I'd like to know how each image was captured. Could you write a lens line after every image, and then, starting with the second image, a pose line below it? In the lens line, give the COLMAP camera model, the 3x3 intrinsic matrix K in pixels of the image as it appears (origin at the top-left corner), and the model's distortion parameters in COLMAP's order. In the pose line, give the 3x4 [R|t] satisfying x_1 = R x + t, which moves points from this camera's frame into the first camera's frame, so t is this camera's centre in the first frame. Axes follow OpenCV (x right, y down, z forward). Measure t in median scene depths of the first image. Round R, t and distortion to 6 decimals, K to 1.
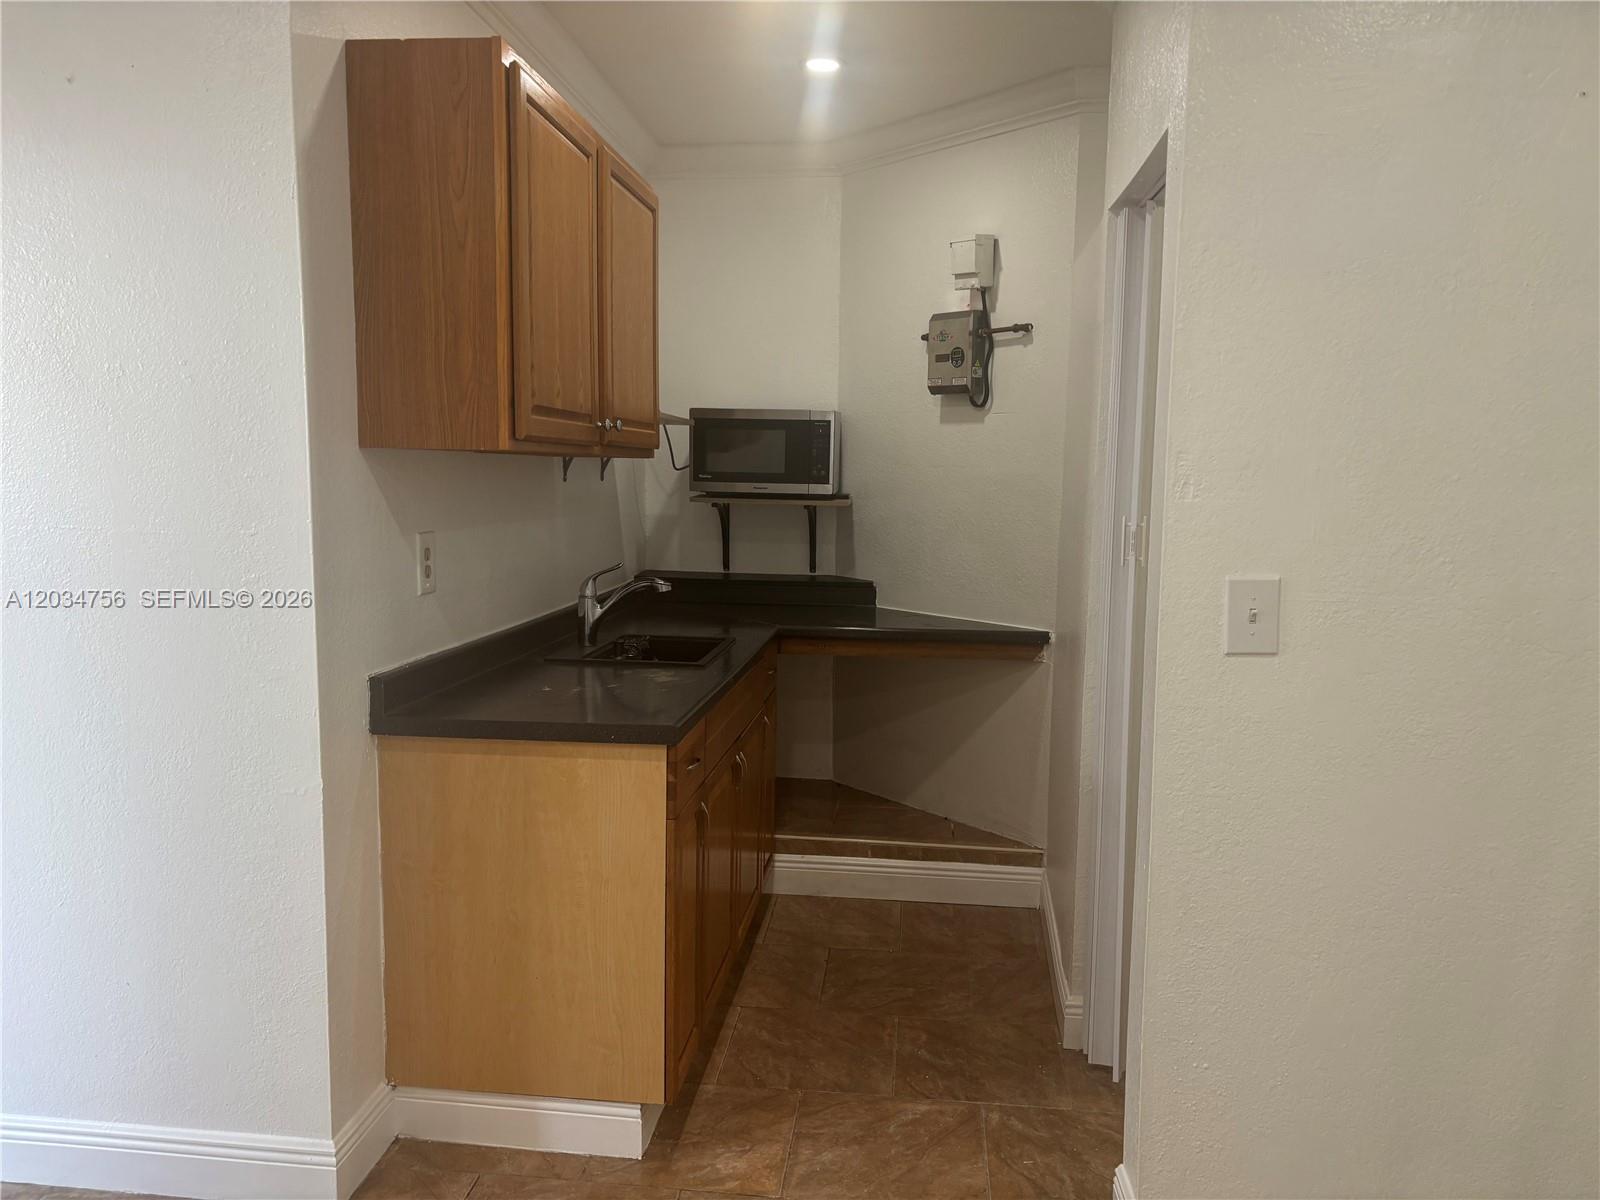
lens RADIAL K [[1192.0, 0, 801.2], [0, 1192.0, 611.4], [0, 0, 1]] dist [0.023097, -0.014999]
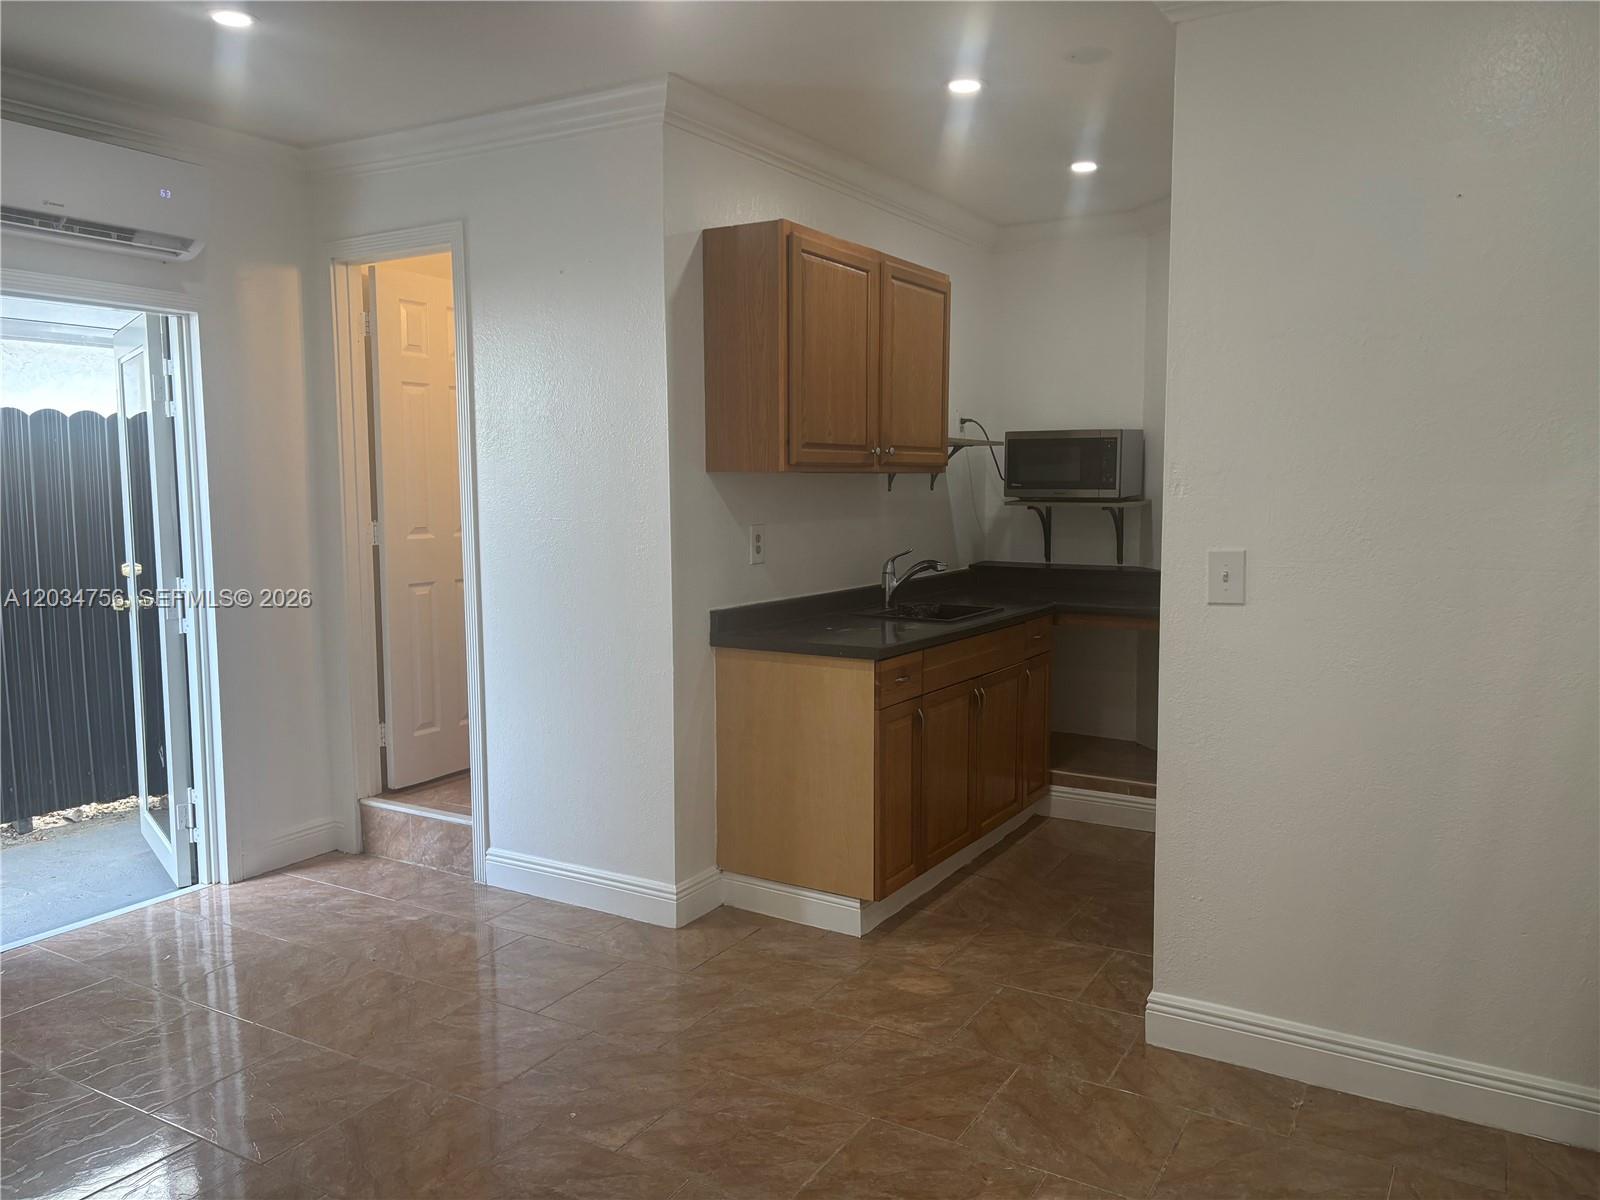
lens RADIAL K [[1192.0, 0, 792.8], [0, 1192.0, 603.6], [0, 0, 1]] dist [0.023097, -0.014999]
pose [[0.904651, 0.025554, -0.425387, 0.313486], [-0.032301, 0.999441, -0.008654, 0.039111], [0.424928, 0.021569, 0.904970, -0.306256]]
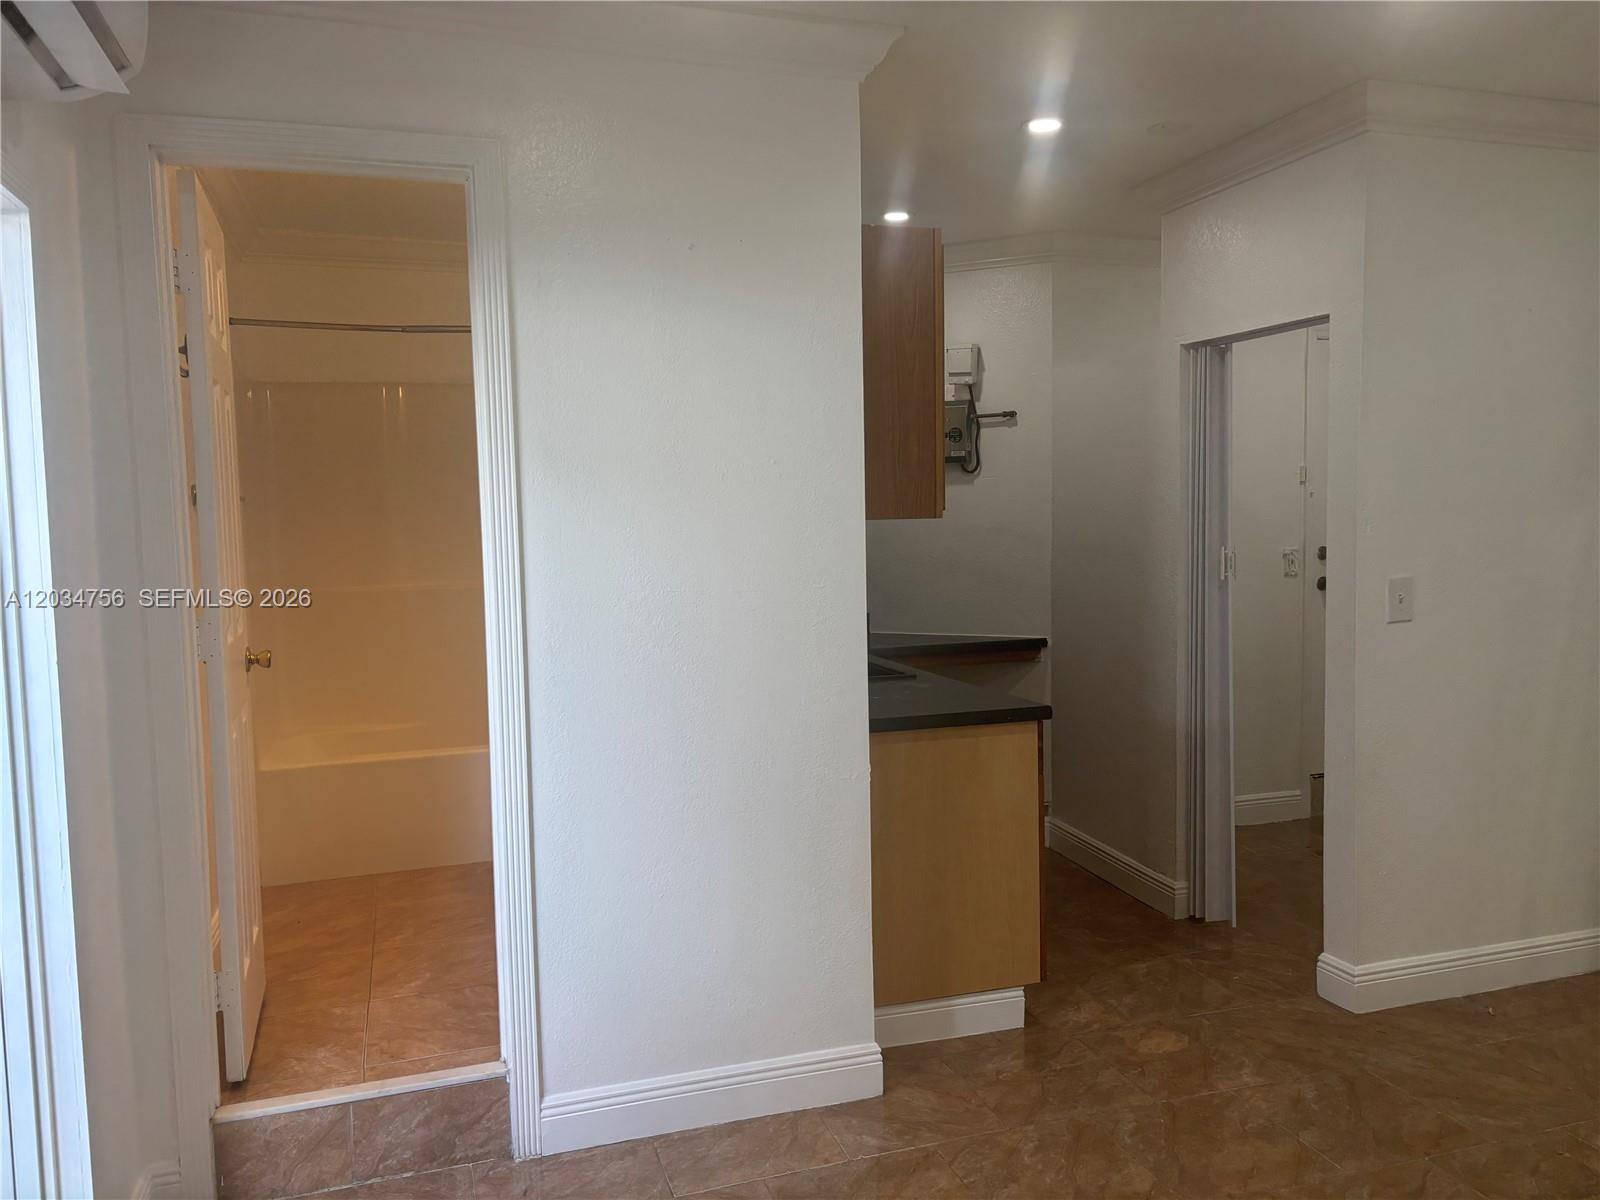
lens RADIAL K [[1192.0, 0, 791.0], [0, 1192.0, 598.2], [0, 0, 1]] dist [0.023097, -0.014999]
pose [[0.913838, -0.060106, 0.401605, -0.674363], [0.080418, 0.996185, -0.033895, -0.005855], [-0.398036, 0.063271, 0.915185, -0.136846]]
